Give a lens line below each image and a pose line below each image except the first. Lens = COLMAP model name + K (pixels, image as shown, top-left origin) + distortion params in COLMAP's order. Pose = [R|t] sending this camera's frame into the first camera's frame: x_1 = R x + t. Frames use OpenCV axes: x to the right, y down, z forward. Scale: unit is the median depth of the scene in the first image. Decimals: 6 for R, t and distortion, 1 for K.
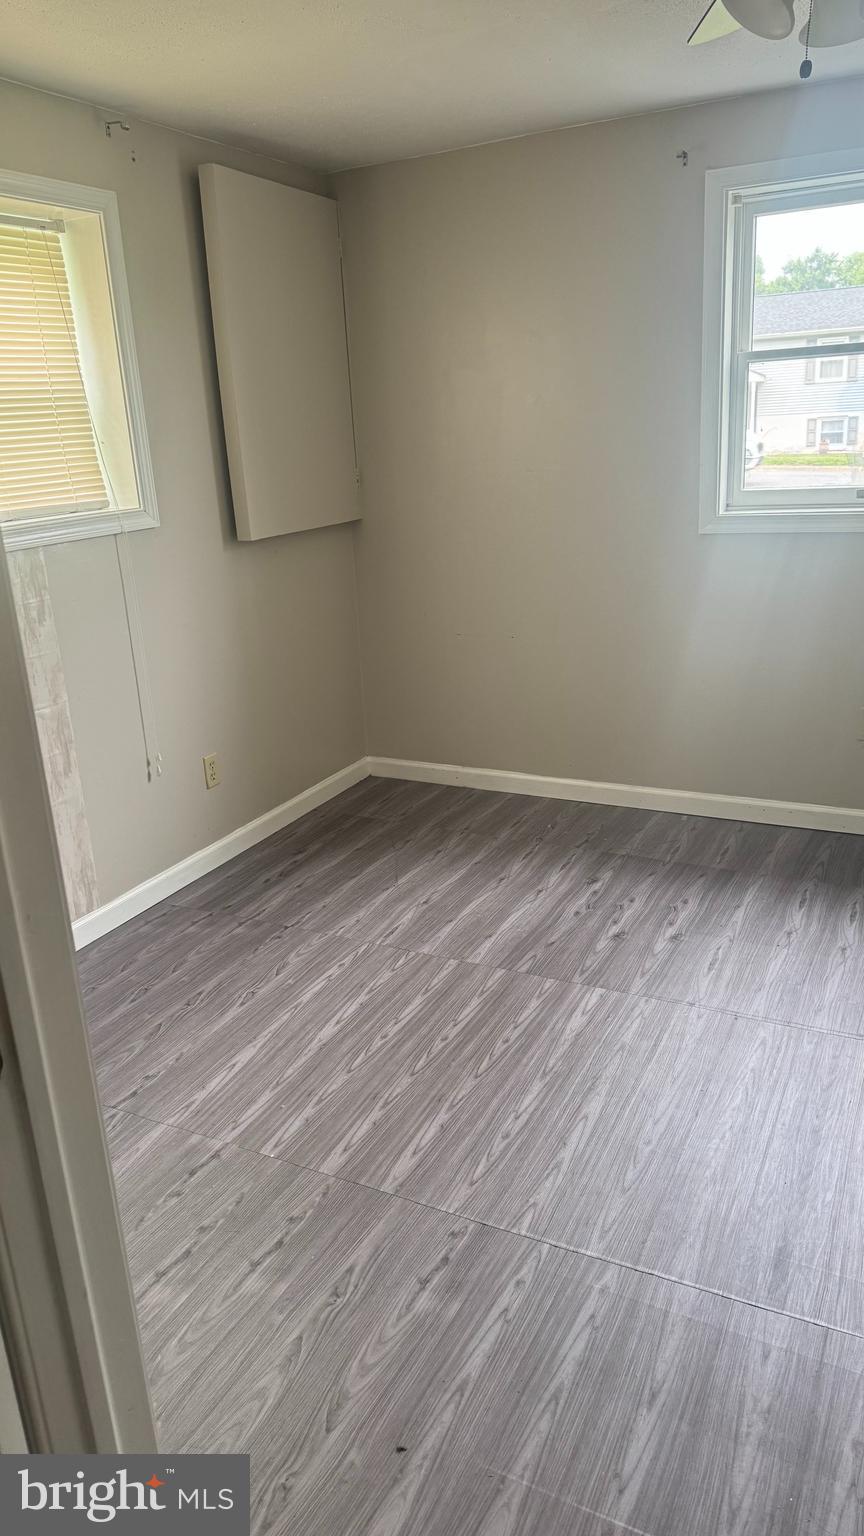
lens RADIAL K [[1089.0, 0, 415.1], [0, 1089.0, 777.1], [0, 0, 1]] dist [0.022313, -0.025946]
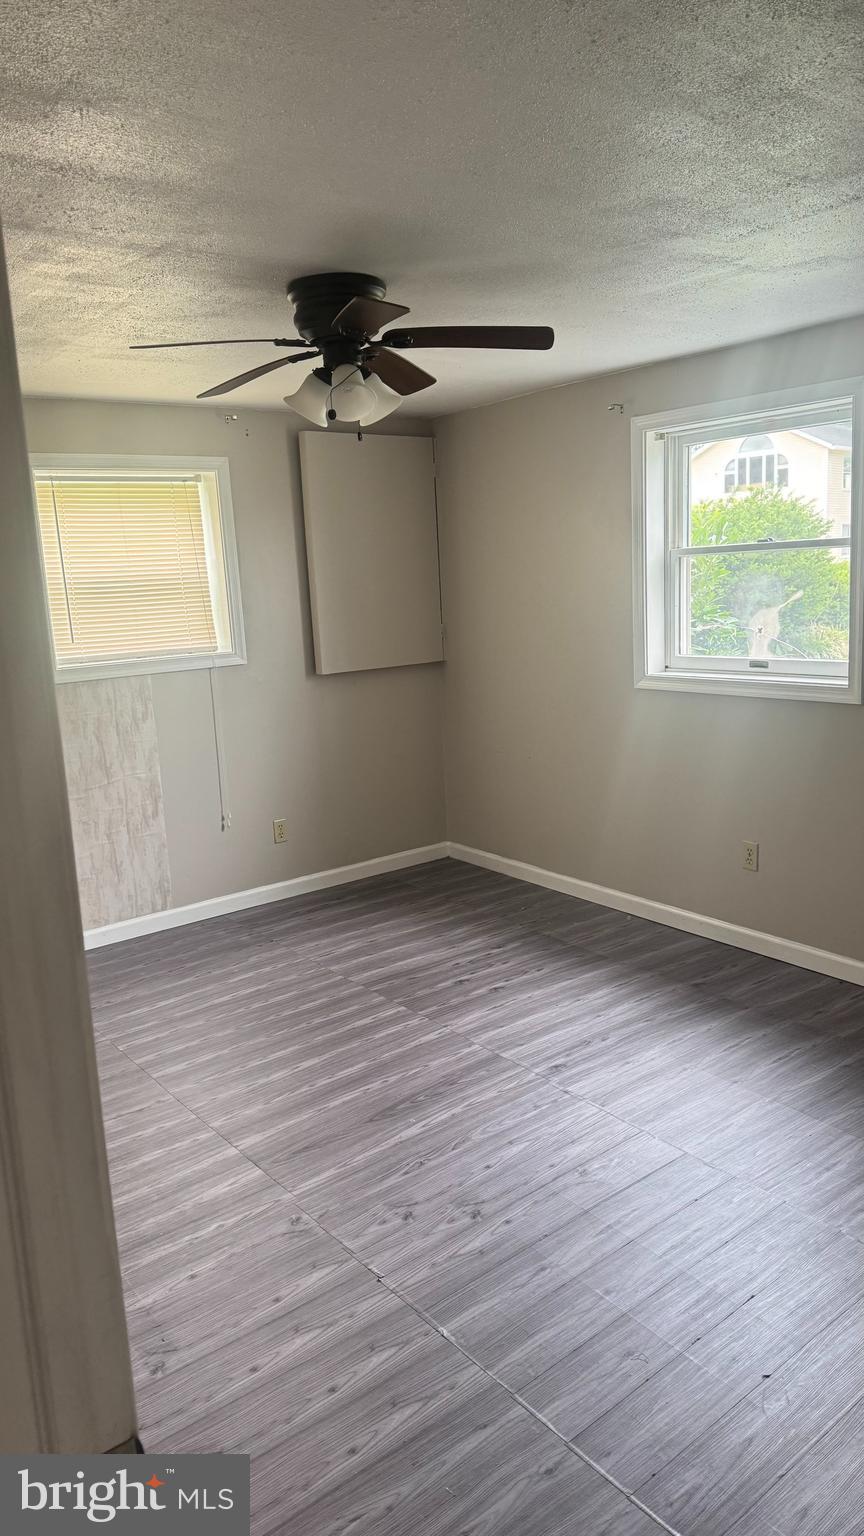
lens RADIAL K [[1089.0, 0, 443.0], [0, 1089.0, 774.5], [0, 0, 1]] dist [0.022313, -0.025946]
pose [[0.902577, 0.090491, -0.420910, 0.662419], [-0.132330, 0.988644, -0.071213, -0.006863], [0.409686, 0.119974, 0.904303, -0.233460]]
